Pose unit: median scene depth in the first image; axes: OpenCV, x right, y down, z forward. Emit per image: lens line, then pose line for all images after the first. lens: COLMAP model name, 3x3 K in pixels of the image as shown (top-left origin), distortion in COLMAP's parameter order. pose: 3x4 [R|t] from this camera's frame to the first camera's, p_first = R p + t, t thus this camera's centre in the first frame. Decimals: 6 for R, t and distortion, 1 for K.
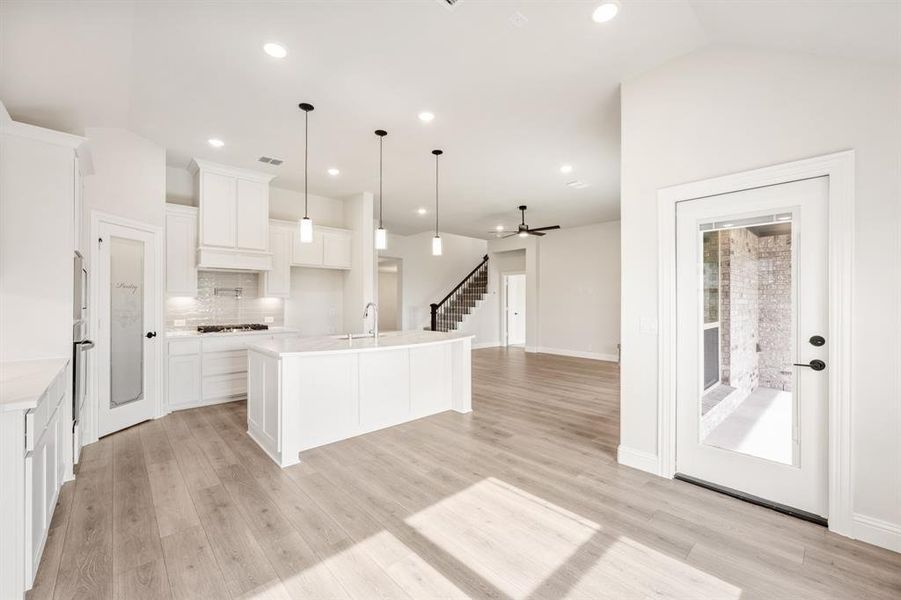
lens RADIAL K [[362.2, 0, 446.9], [0, 362.2, 303.2], [0, 0, 1]] dist [-0.000041, 0.000029]
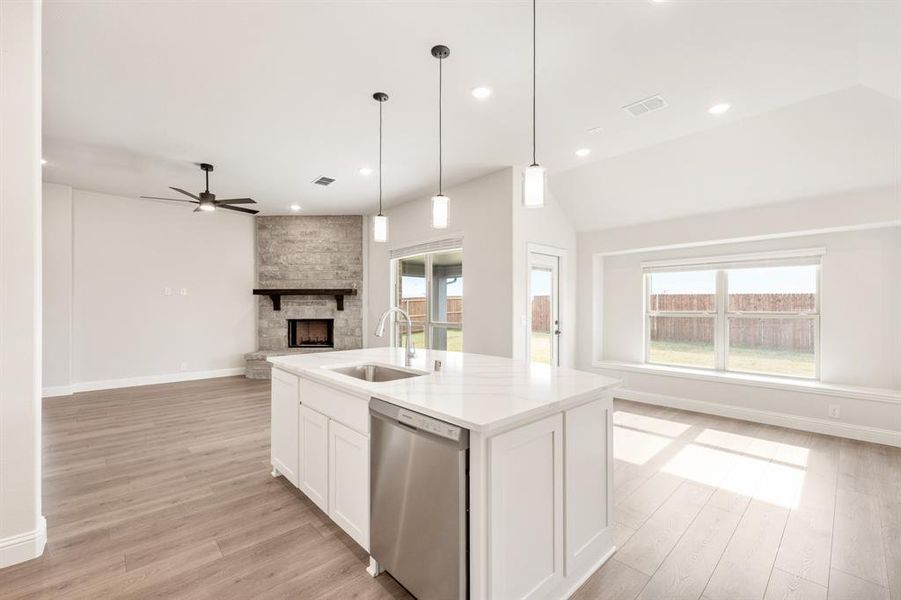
lens RADIAL K [[373.3, 0, 448.8], [0, 373.3, 305.3], [0, 0, 1]] dist [0.000633, 0.000056]
pose [[-0.007386, 0.006774, 0.999950, -0.662901], [0.001458, 0.999976, -0.006763, 0.001195], [-0.999972, 0.001408, -0.007395, 0.768306]]
